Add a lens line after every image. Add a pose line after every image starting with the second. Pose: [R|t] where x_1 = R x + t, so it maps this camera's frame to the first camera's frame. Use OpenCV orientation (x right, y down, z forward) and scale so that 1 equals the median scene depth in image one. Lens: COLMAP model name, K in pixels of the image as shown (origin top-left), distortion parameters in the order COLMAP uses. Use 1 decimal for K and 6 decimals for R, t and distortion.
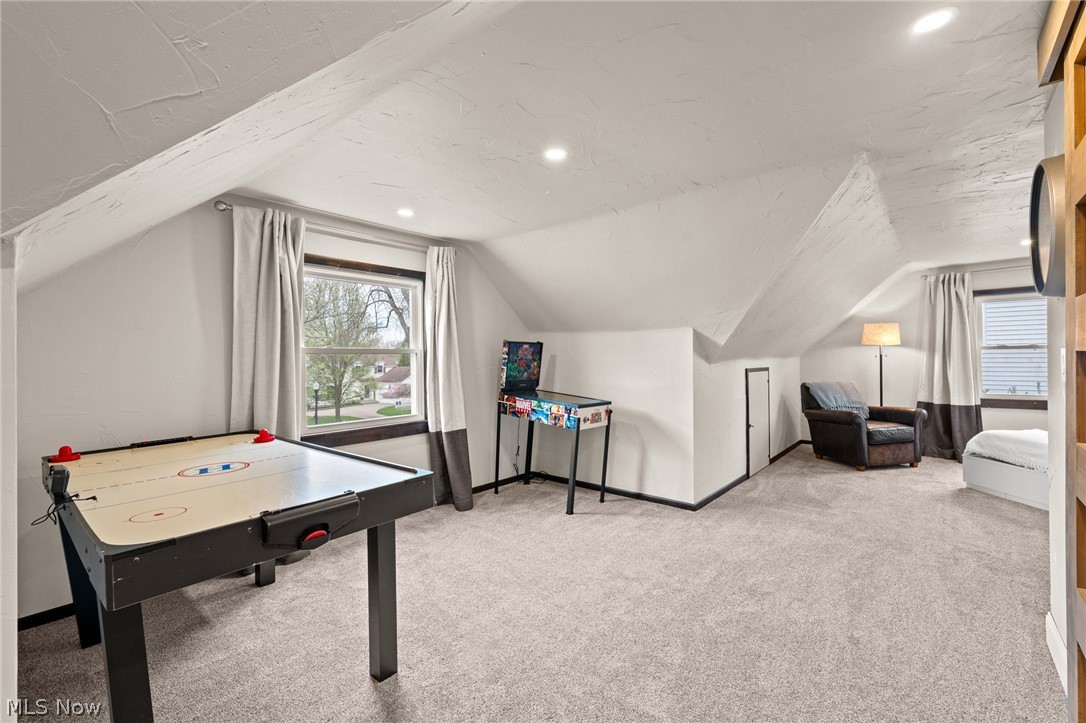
lens RADIAL K [[468.2, 0, 543.3], [0, 468.2, 357.7], [0, 0, 1]] dist [-0.000137, -0.000240]
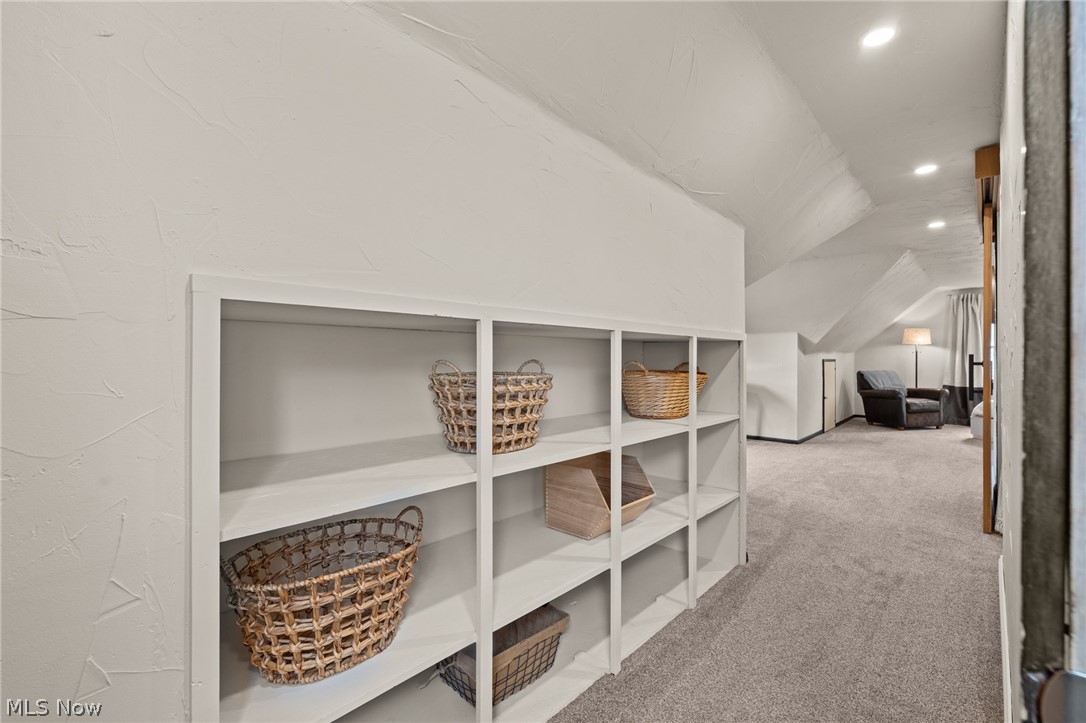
lens RADIAL K [[487.1, 0, 540.2], [0, 487.1, 357.4], [0, 0, 1]] dist [0.001714, -0.000113]
pose [[0.999314, 0.009300, -0.035841, -0.387280], [-0.009131, 0.999946, 0.004882, 0.016887], [0.035884, -0.004552, 0.999346, -0.549031]]
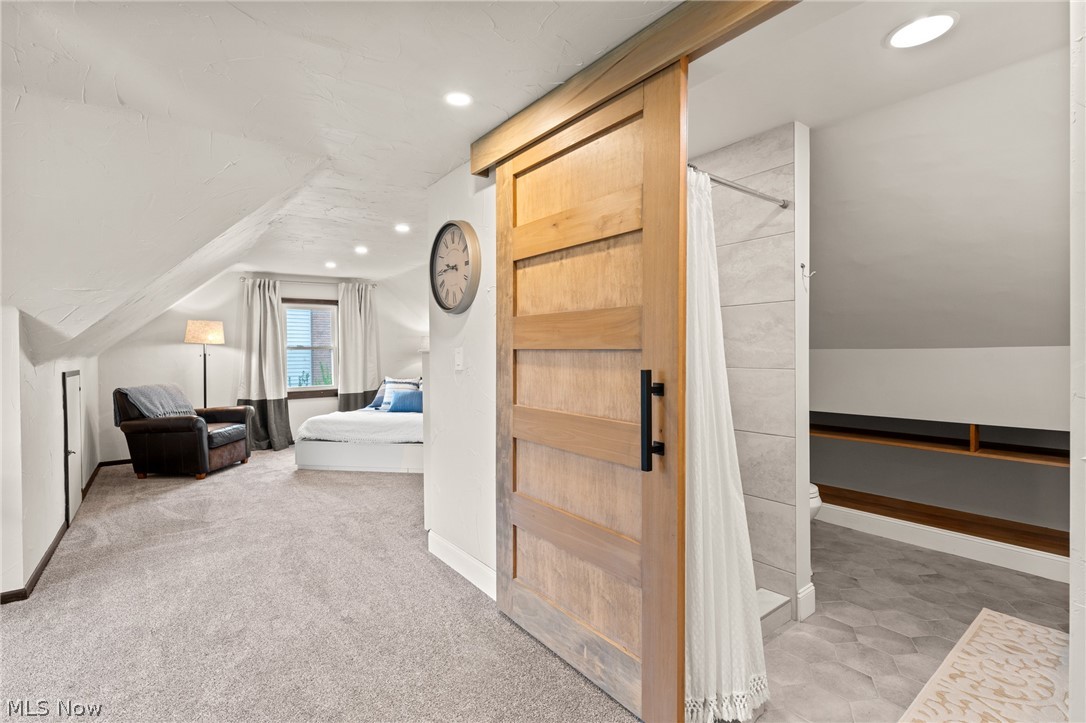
lens RADIAL K [[498.2, 0, 543.0], [0, 498.2, 361.5], [0, 0, 1]] dist [0.002038, 0.000407]
pose [[0.210523, -0.010036, 0.977537, -0.139623], [0.003246, 0.999949, 0.009567, 0.002318], [-0.977584, 0.001159, 0.210545, 0.130355]]
